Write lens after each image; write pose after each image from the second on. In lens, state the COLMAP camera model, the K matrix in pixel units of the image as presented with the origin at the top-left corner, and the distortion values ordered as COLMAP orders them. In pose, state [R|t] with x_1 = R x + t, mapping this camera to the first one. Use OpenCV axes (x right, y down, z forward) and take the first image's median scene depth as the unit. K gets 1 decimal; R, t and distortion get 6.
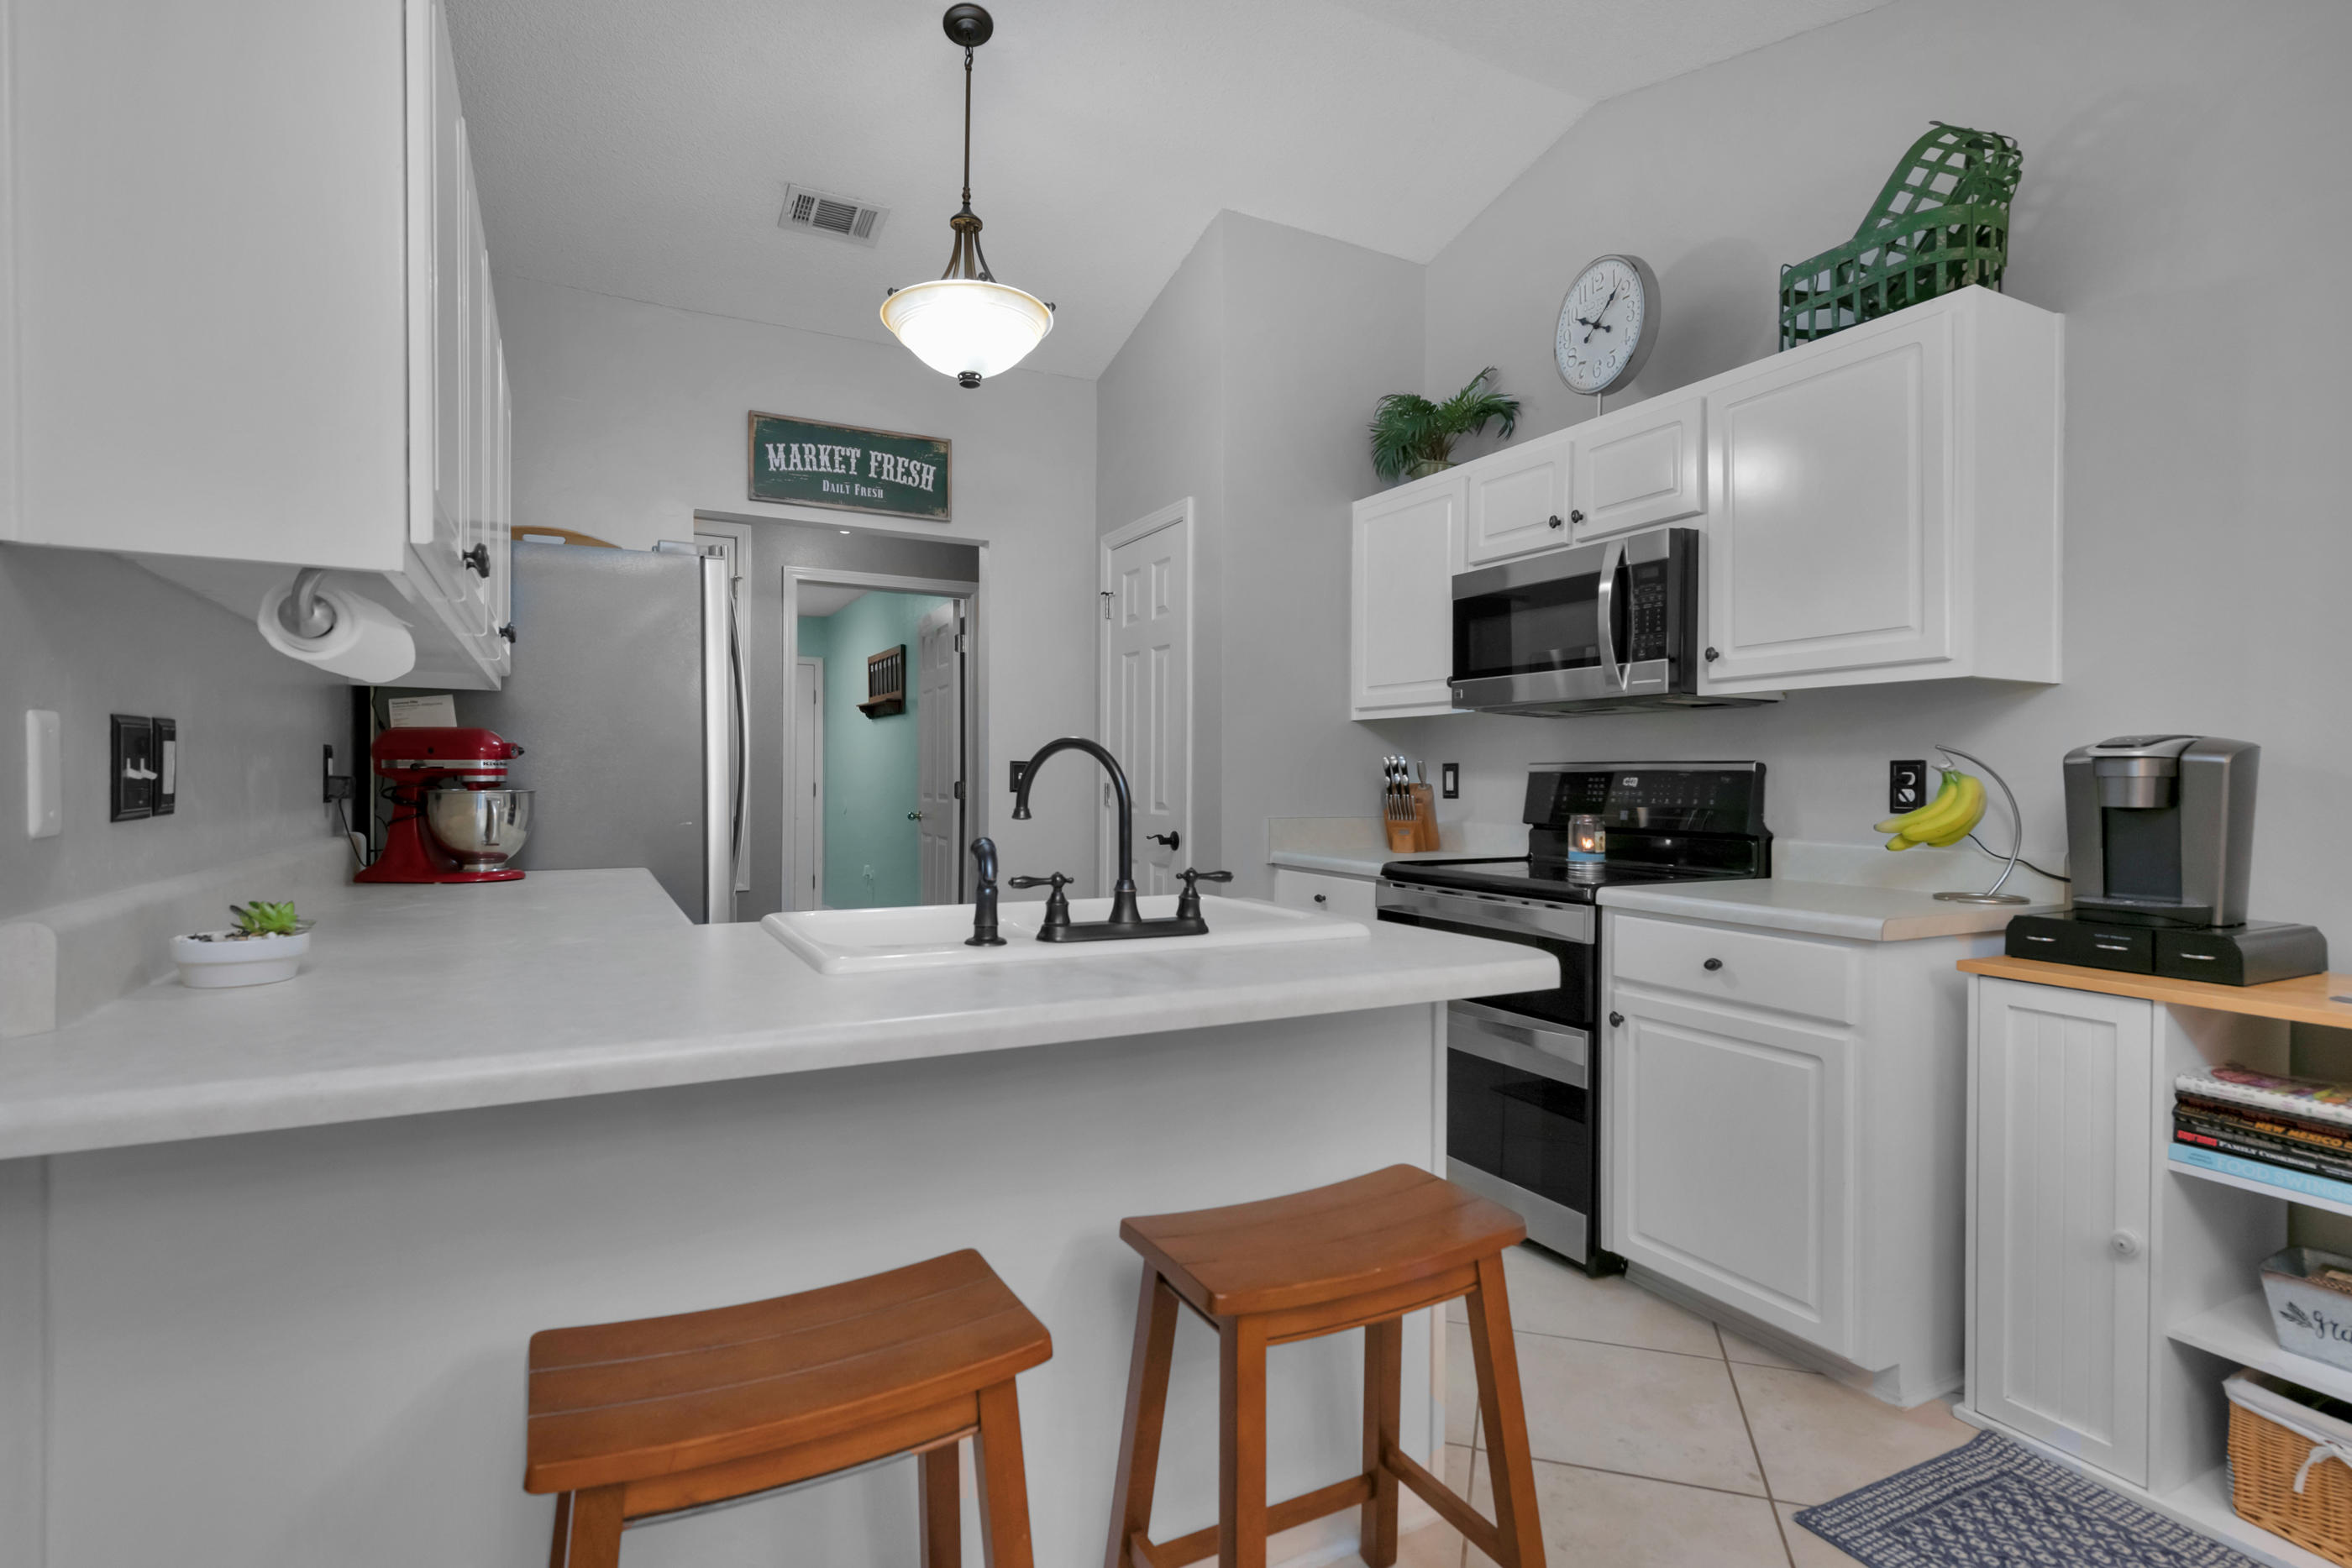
lens RADIAL K [[1137.2, 0, 1188.6], [0, 1137.2, 778.5], [0, 0, 1]] dist [0.002903, -0.004360]
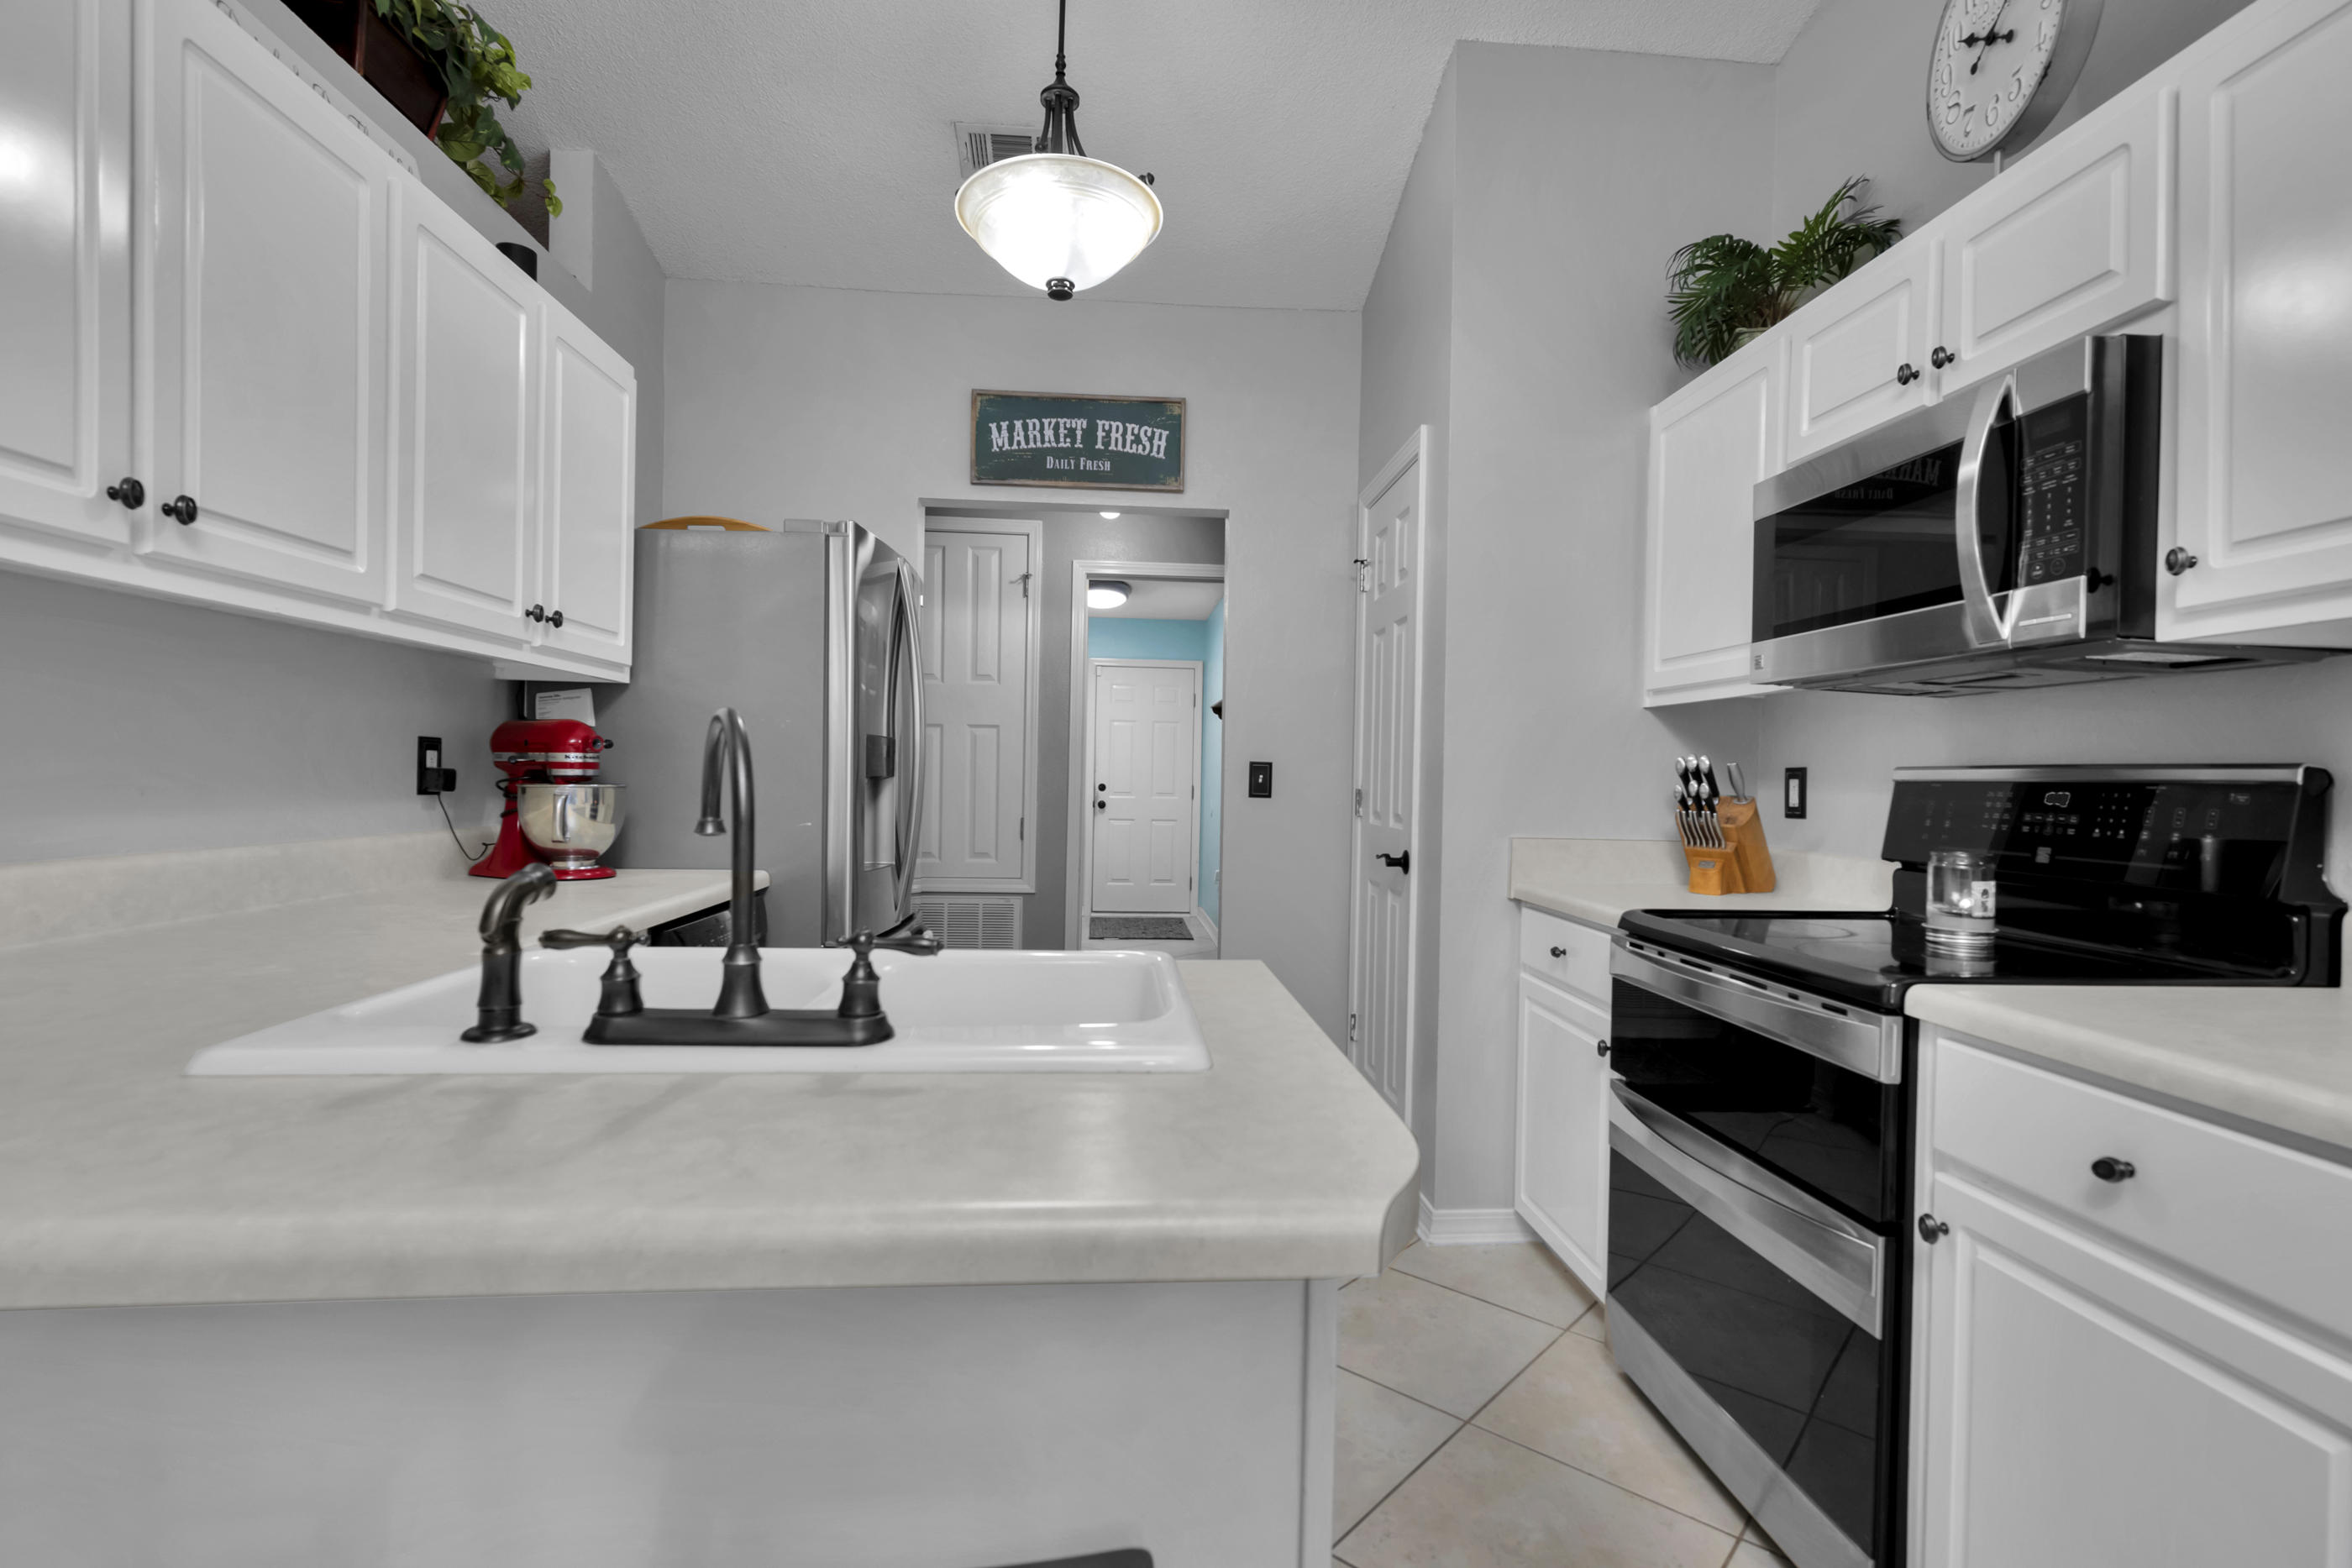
lens RADIAL K [[1137.2, 0, 1166.3], [0, 1137.2, 782.6], [0, 0, 1]] dist [0.002903, -0.004360]
pose [[0.918965, 0.013814, -0.394097, 0.202839], [-0.014252, 0.999897, 0.001817, -0.000118], [0.394081, 0.003947, 0.919067, 0.282415]]
